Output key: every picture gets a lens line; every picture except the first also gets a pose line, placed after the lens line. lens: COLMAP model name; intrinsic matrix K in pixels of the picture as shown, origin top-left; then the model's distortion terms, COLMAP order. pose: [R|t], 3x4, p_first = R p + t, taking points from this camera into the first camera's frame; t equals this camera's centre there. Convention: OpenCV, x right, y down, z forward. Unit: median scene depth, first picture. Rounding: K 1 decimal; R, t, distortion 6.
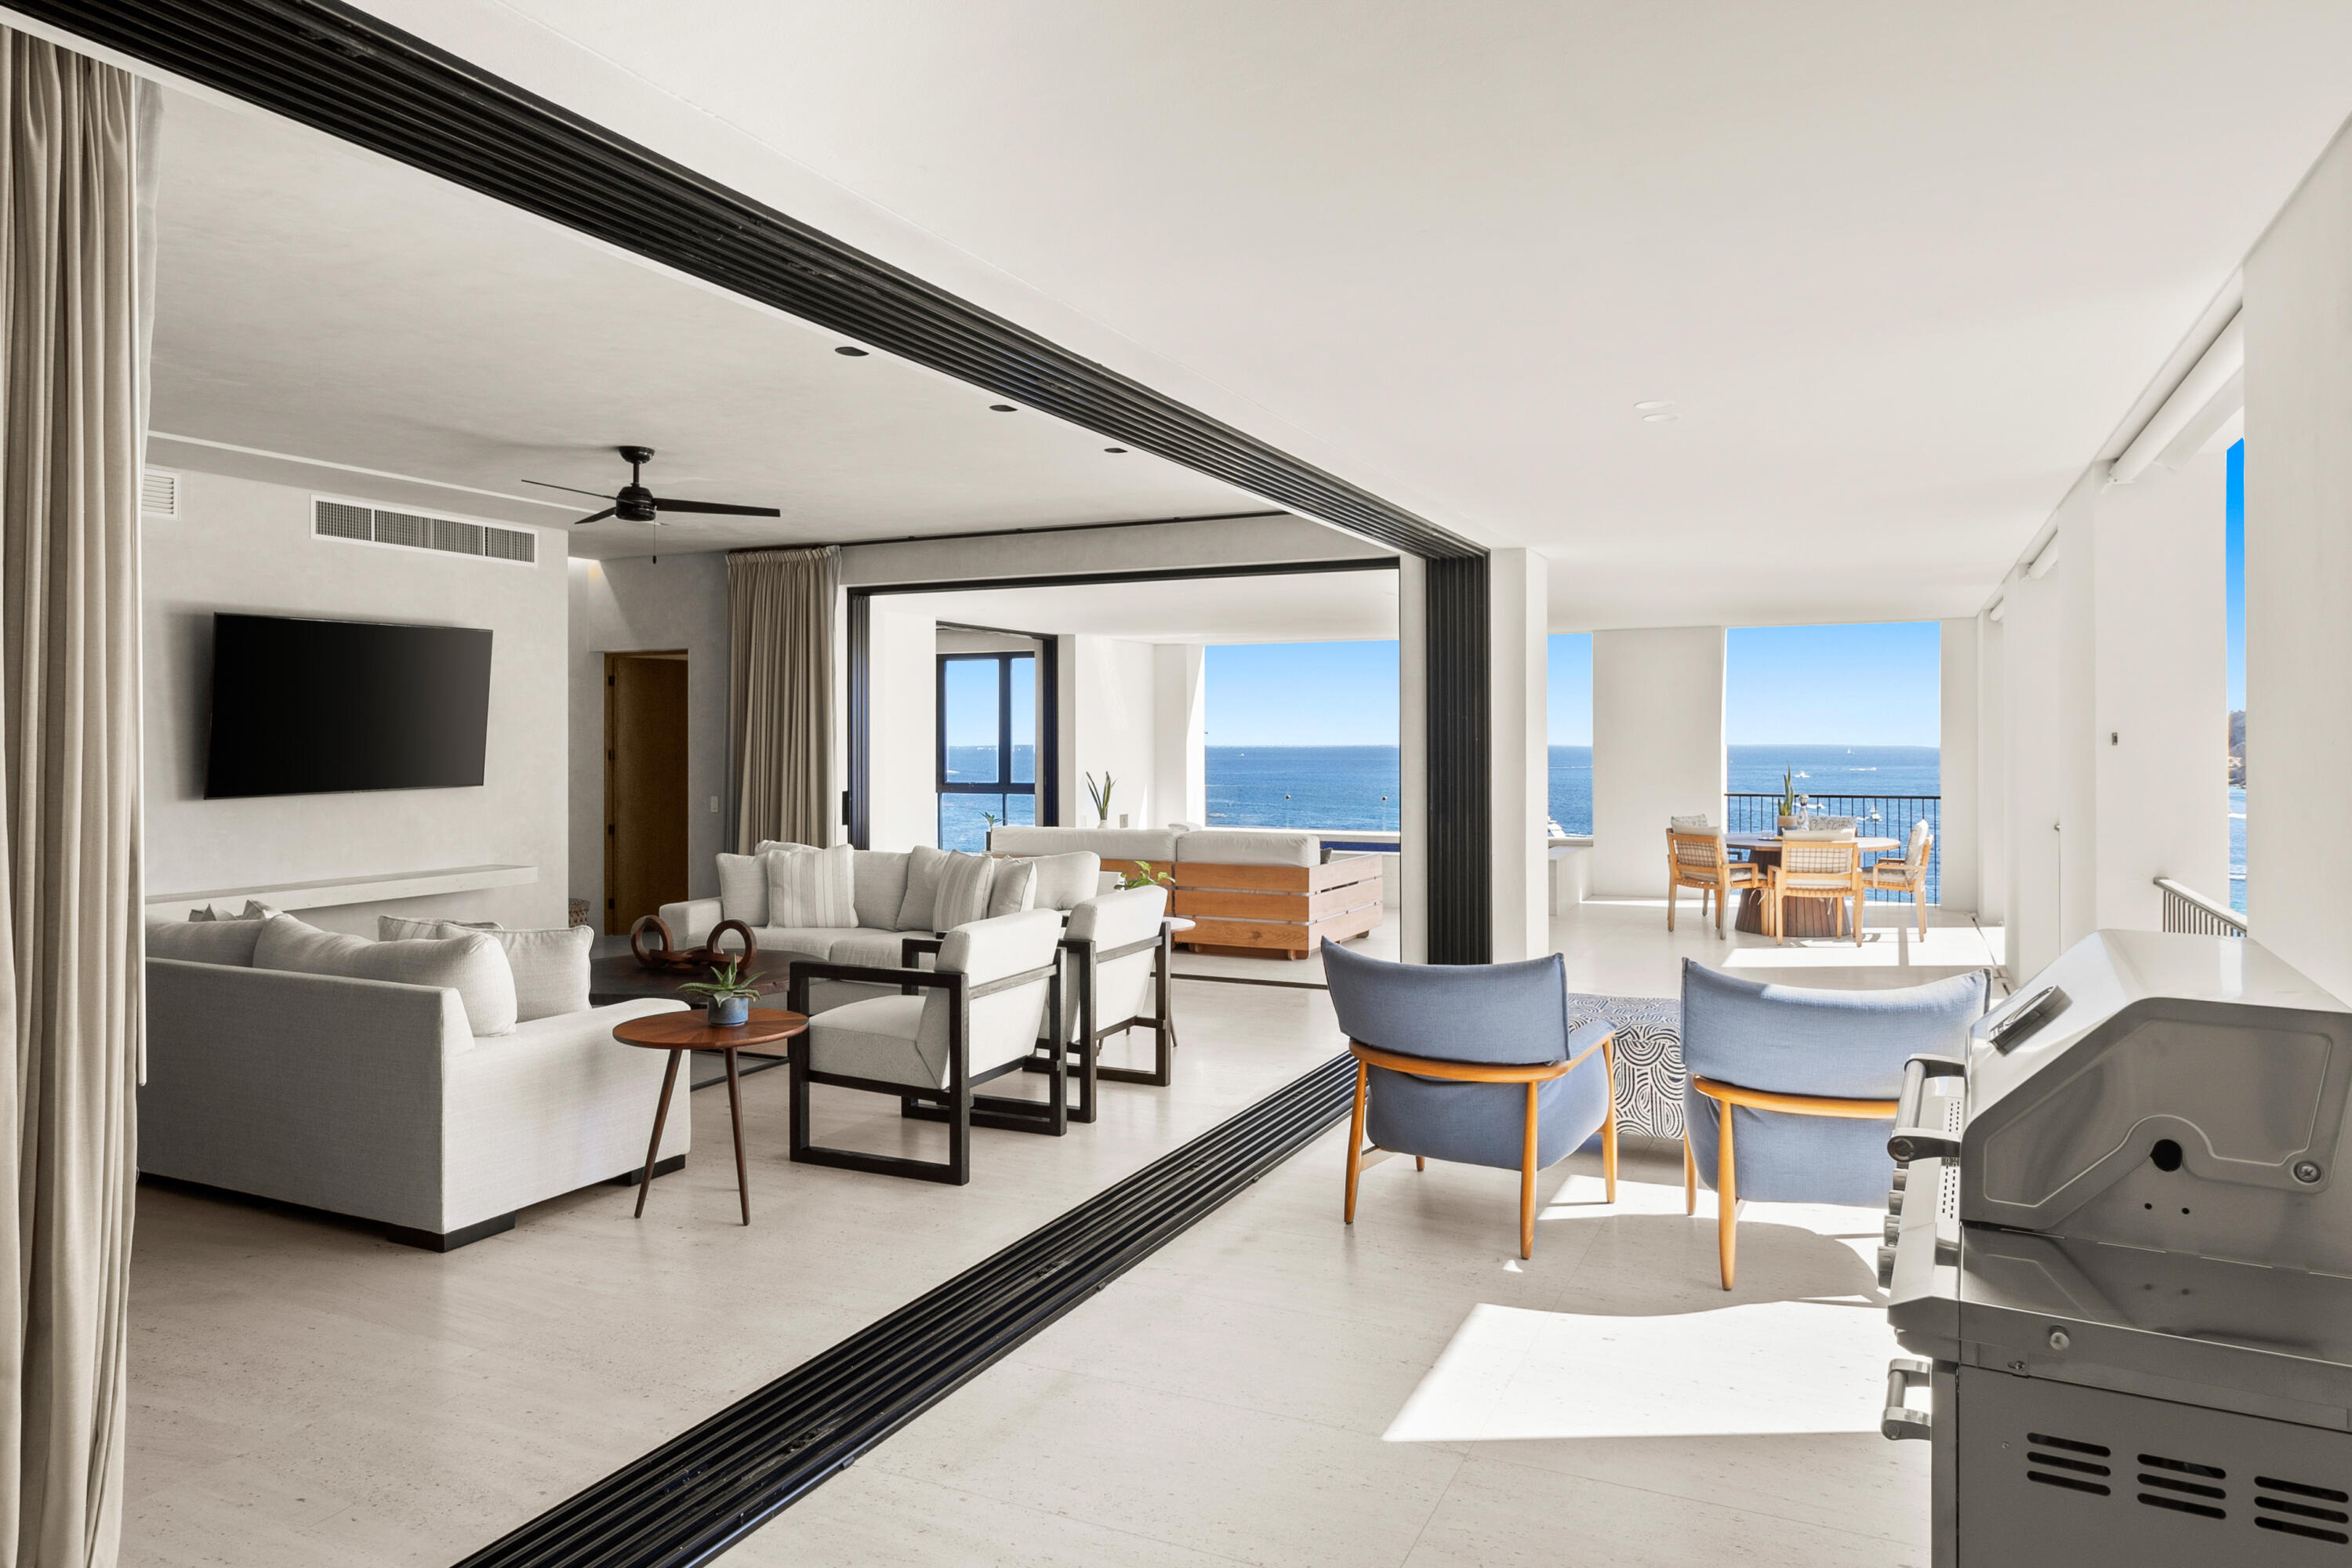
lens RADIAL K [[1451.2, 0, 1176.7], [0, 1451.2, 749.3], [0, 0, 1]] dist [0.000387, 0.000183]
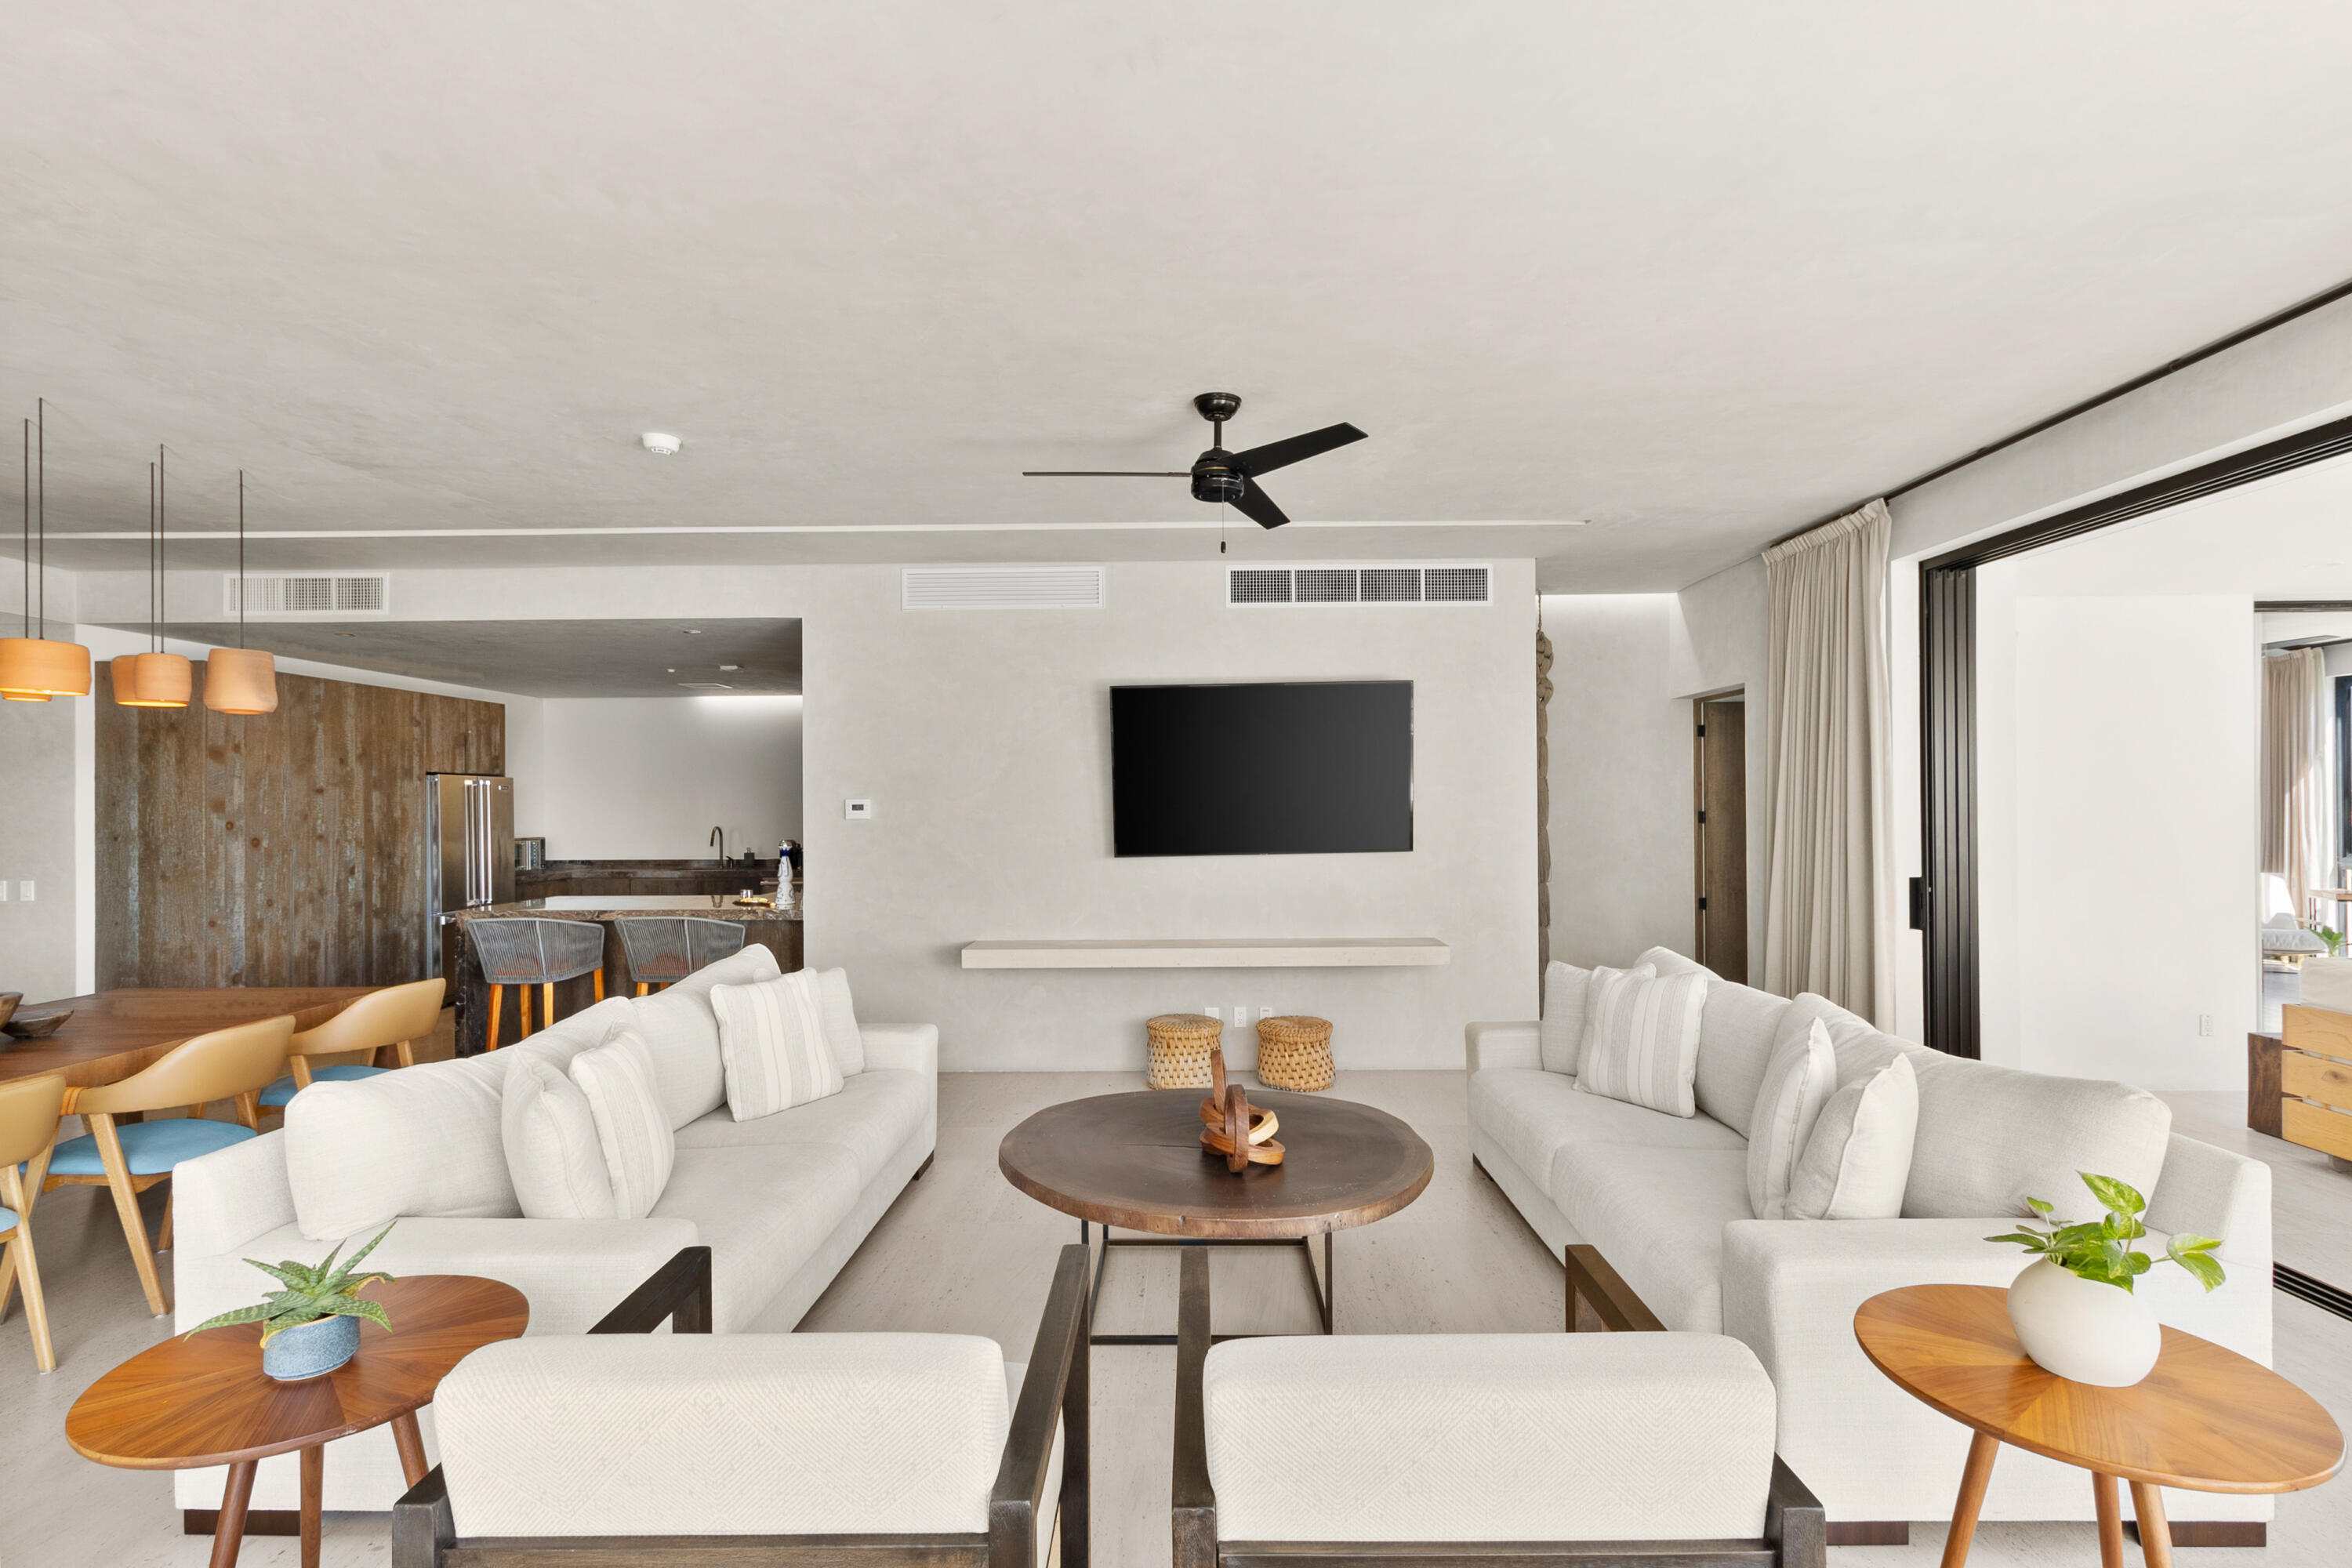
lens RADIAL K [[1081.7, 0, 1180.1], [0, 1081.7, 809.8], [0, 0, 1]] dist [-0.000174, -0.000015]
pose [[0.429399, 0.002383, -0.903112, 0.074768], [0.001515, 0.999993, 0.003359, -0.003350], [0.903114, -0.002811, 0.429393, 0.547542]]
